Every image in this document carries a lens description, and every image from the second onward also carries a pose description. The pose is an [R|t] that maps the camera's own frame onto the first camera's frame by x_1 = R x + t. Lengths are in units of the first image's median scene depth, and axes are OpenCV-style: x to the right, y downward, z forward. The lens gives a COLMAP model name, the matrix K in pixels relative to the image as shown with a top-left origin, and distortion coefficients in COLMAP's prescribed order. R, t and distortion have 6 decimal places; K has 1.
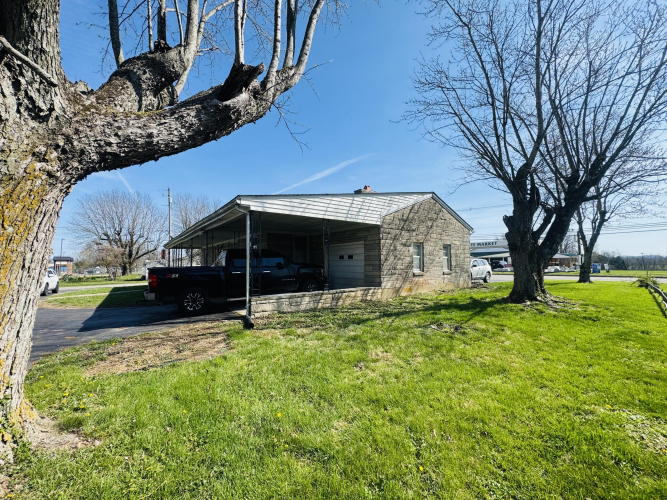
lens RADIAL K [[266.6, 0, 332.1], [0, 266.6, 250.2], [0, 0, 1]] dist [-0.002422, 0.000530]
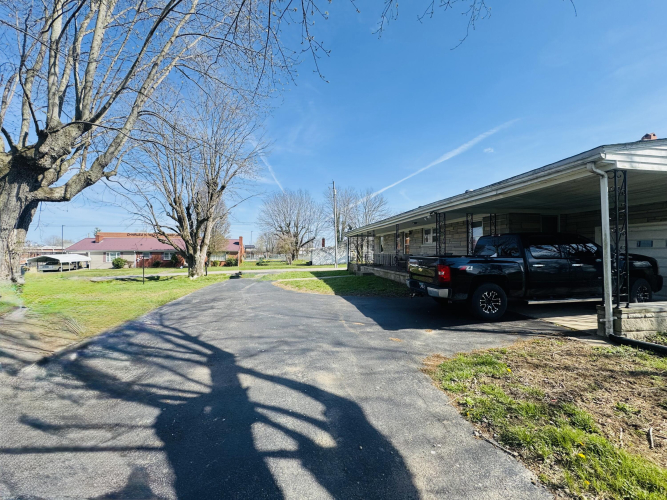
lens RADIAL K [[266.6, 0, 333.5], [0, 266.6, 249.5], [0, 0, 1]] dist [-0.002422, 0.000530]
pose [[0.891649, 0.003398, -0.452715, -0.396979], [0.015863, 0.999123, 0.038744, 0.003603], [0.452449, -0.041728, 0.890813, 0.084946]]
